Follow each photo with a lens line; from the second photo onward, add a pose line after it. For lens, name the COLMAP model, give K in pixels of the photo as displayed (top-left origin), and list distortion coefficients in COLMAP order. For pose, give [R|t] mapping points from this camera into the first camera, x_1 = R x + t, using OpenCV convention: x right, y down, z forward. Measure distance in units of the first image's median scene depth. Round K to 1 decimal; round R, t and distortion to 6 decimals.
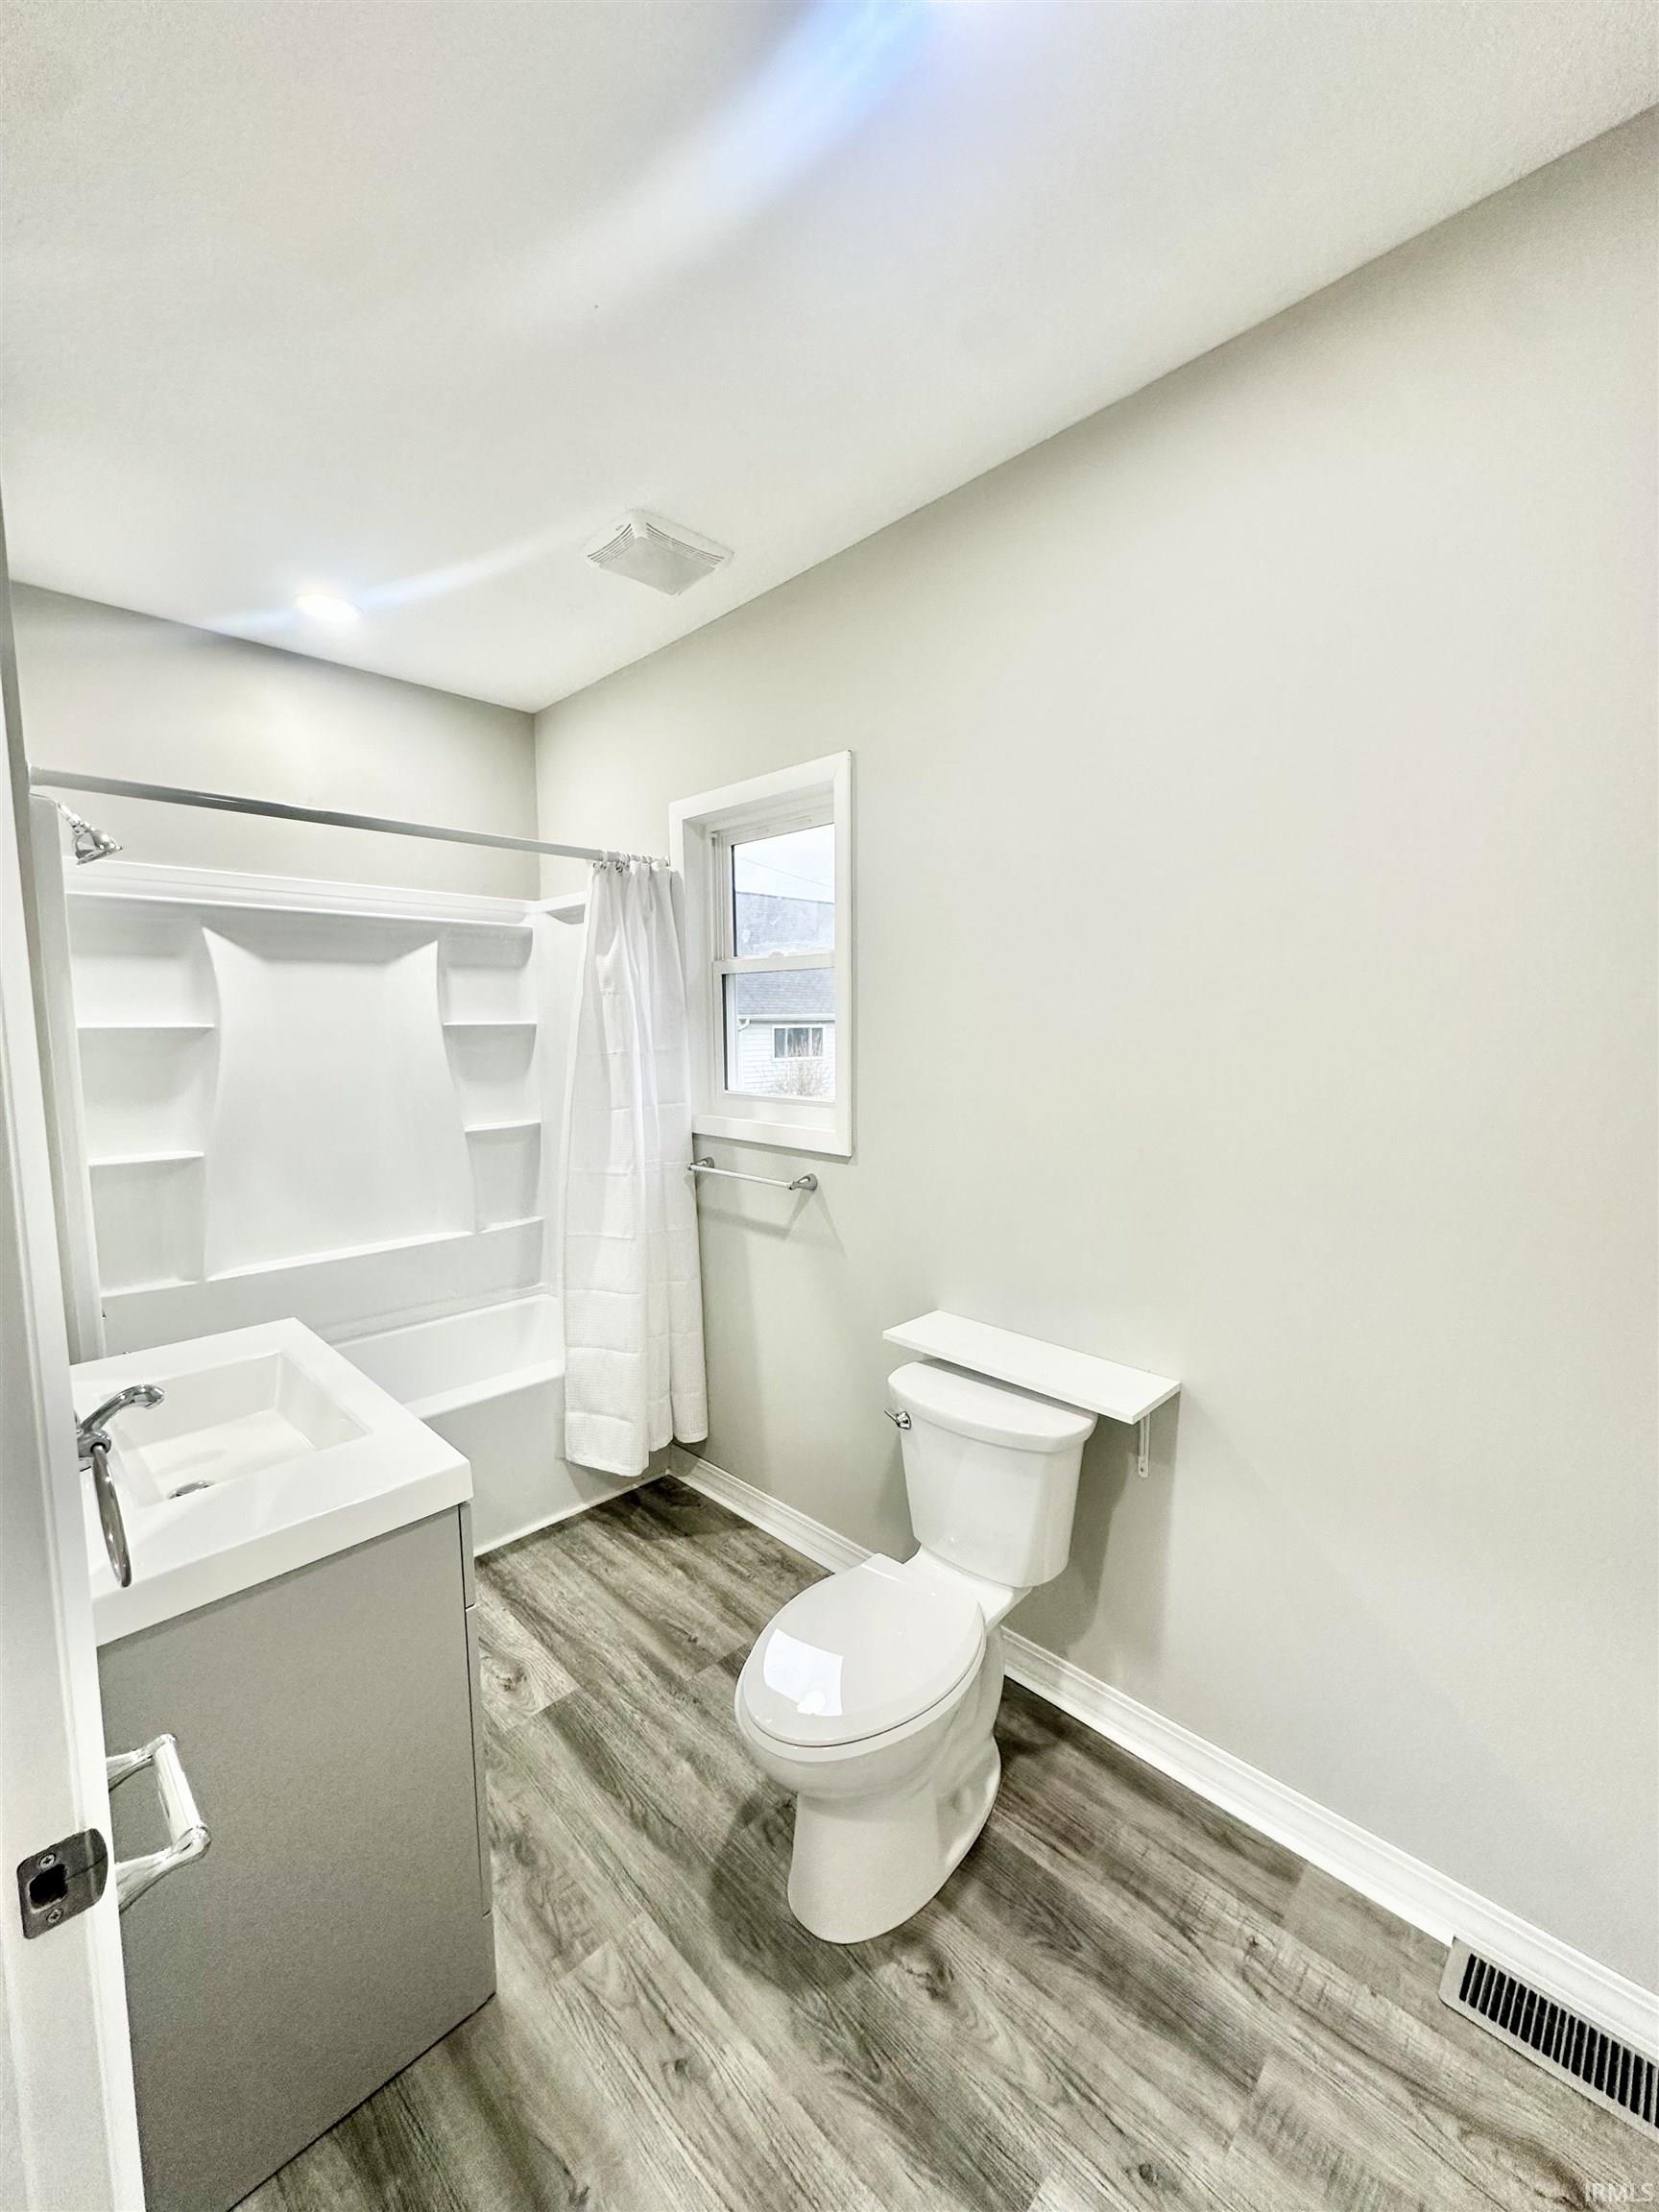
lens RADIAL K [[879.8, 0, 822.4], [0, 879.8, 1103.4], [0, 0, 1]] dist [-0.003533, 0.000846]
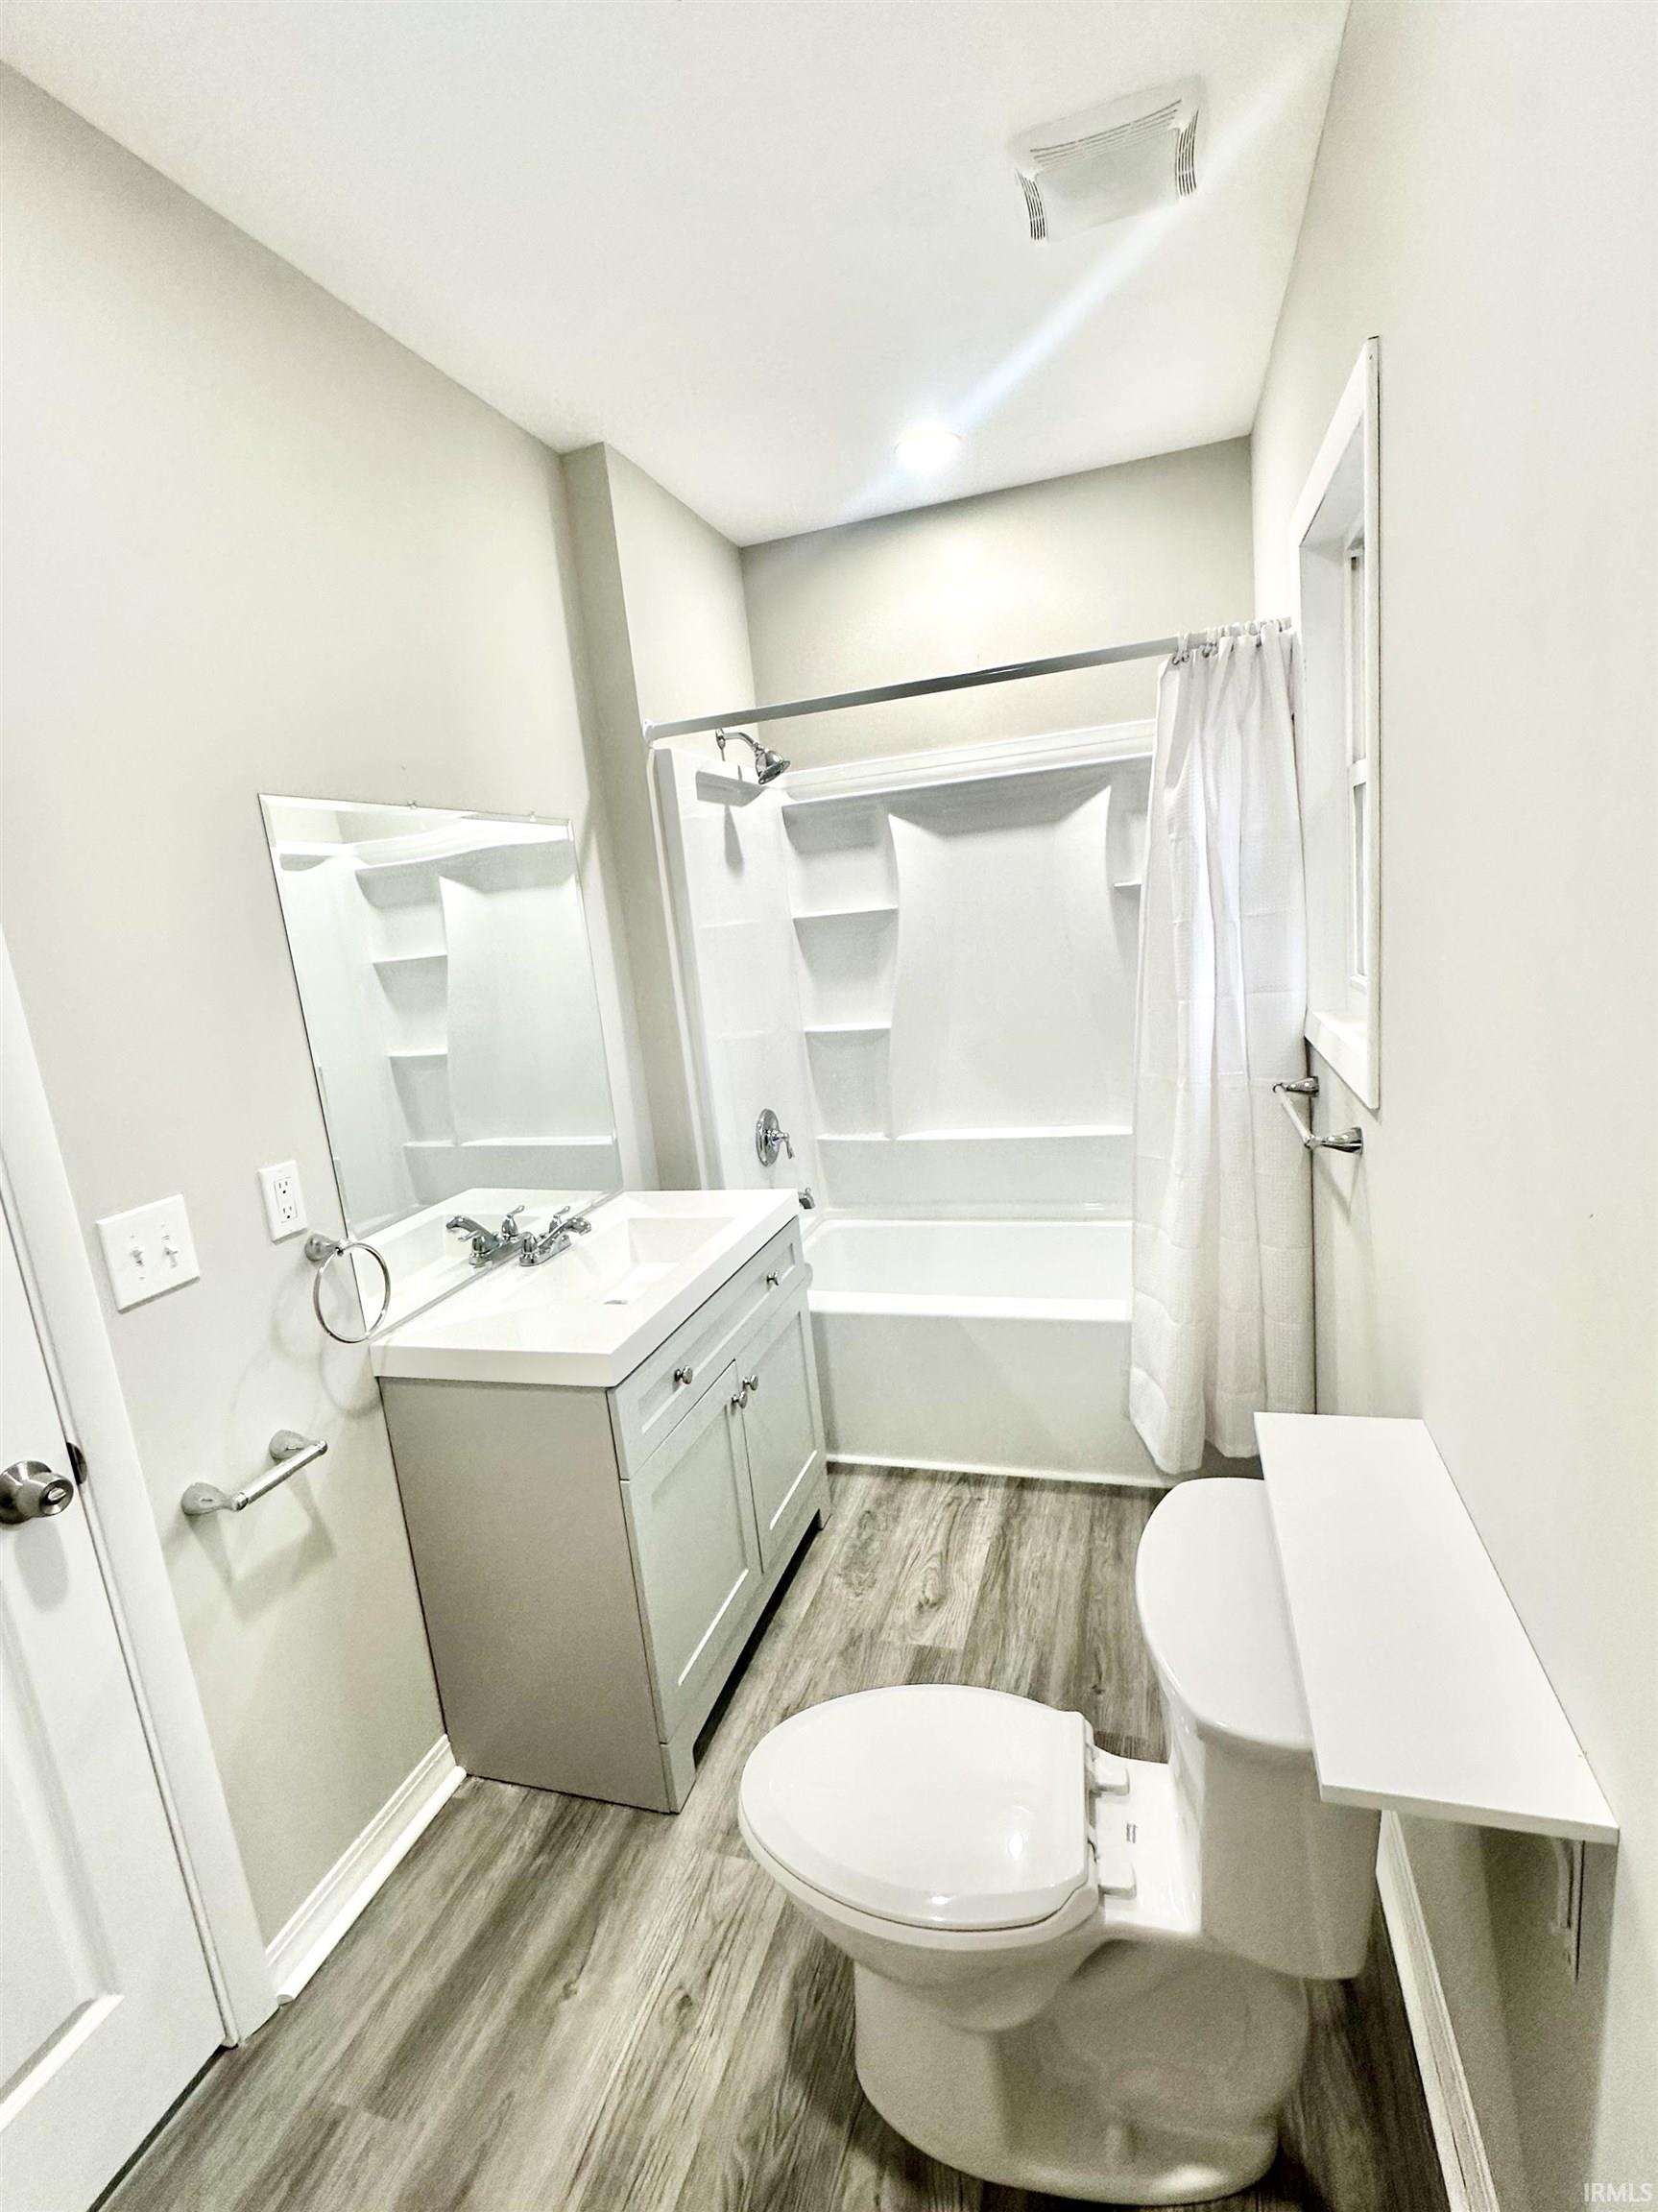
lens RADIAL K [[1003.3, 0, 839.5], [0, 1003.3, 1110.0], [0, 0, 1]] dist [-0.013650, 0.001073]
pose [[0.472311, 0.135295, -0.870987, 0.458417], [0.009147, 0.987344, 0.158330, -0.047643], [0.881385, -0.082748, 0.465096, 0.428036]]
